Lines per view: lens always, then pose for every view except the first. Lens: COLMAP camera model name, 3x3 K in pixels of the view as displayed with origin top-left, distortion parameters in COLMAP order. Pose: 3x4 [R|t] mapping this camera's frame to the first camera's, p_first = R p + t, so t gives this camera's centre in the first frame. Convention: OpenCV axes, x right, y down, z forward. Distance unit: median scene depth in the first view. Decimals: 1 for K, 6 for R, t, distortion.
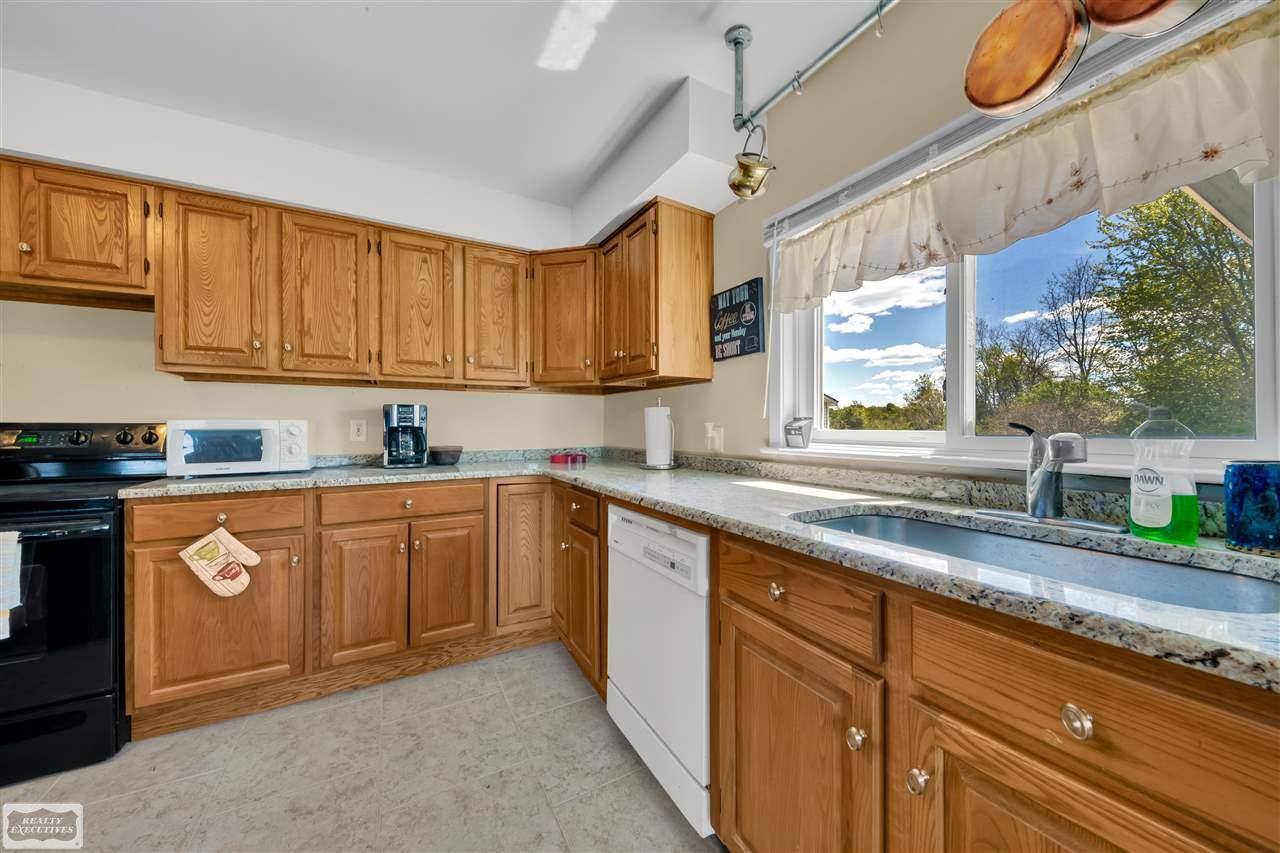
lens RADIAL K [[457.7, 0, 648.2], [0, 457.7, 421.4], [0, 0, 1]] dist [0.007729, -0.003848]
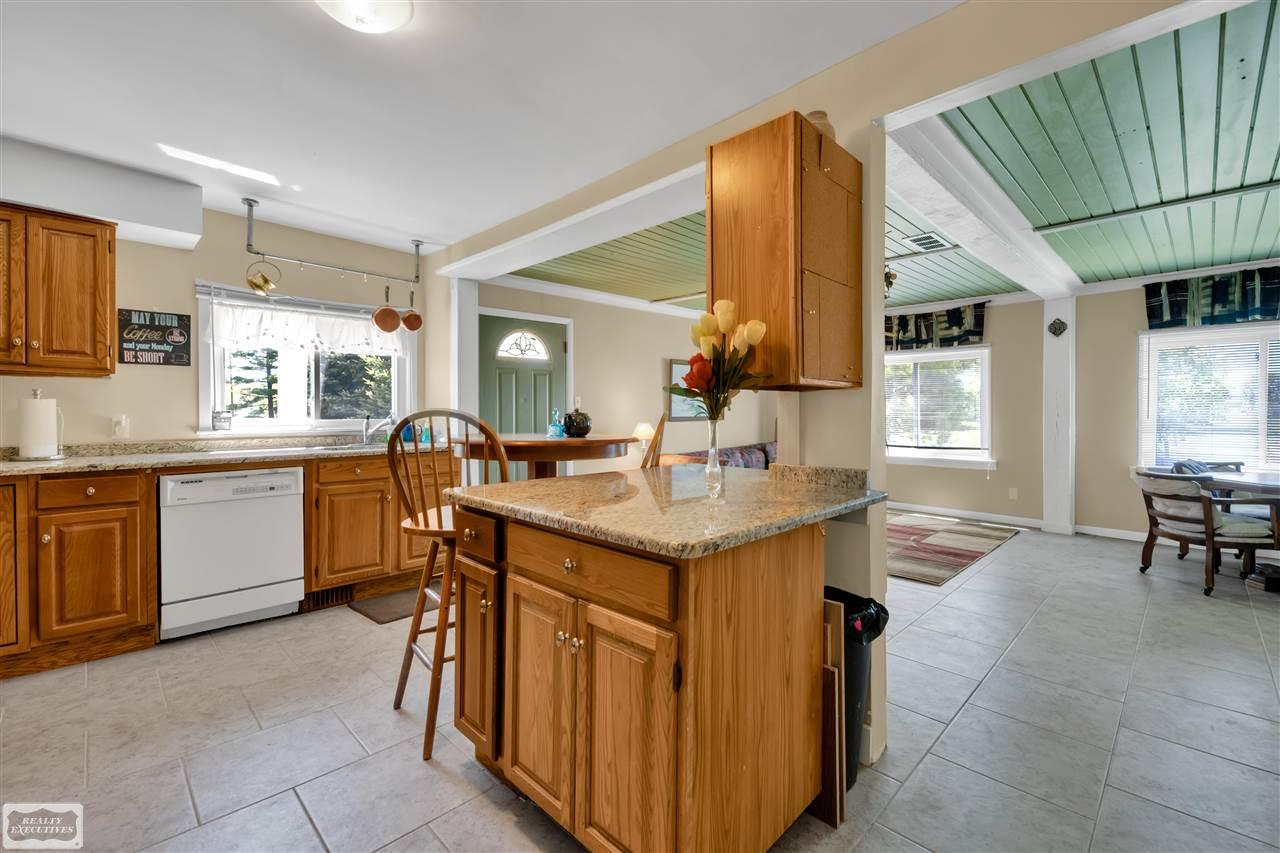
lens RADIAL K [[544.4, 0, 641.0], [0, 544.4, 415.8], [0, 0, 1]] dist [0.025834, 0.000155]
pose [[-0.268617, -0.000964, 0.963246, -1.992078], [-0.006639, 0.999978, -0.000851, -0.001182], [-0.963224, -0.006624, -0.268618, 0.092077]]
